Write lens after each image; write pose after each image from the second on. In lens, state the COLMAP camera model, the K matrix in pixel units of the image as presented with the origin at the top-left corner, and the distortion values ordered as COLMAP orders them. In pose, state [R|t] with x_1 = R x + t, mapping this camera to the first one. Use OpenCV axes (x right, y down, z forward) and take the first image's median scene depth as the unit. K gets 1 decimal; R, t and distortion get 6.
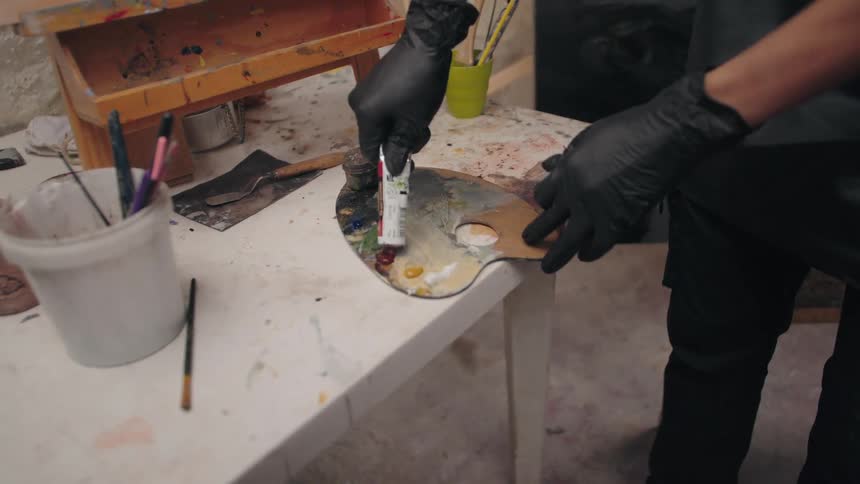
lens RADIAL K [[644.8, 0, 429.8], [0, 644.8, 242.0], [0, 0, 1]] dist [-0.079630, 0.058302]
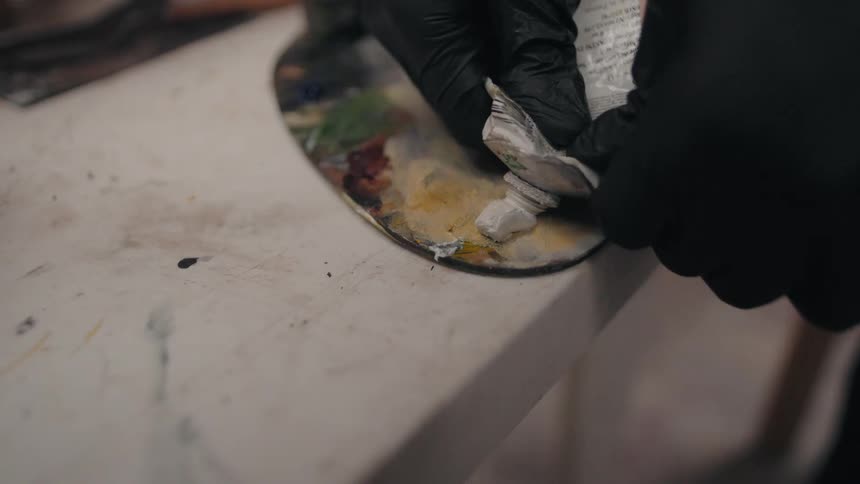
lens RADIAL K [[644.8, 0, 430.5], [0, 644.8, 241.6], [0, 0, 1]] dist [-0.079630, 0.058302]
pose [[0.999148, 0.037508, 0.017208, -0.039696], [-0.038719, 0.996323, 0.076433, 0.043201], [-0.014278, -0.077034, 0.996926, 0.625813]]
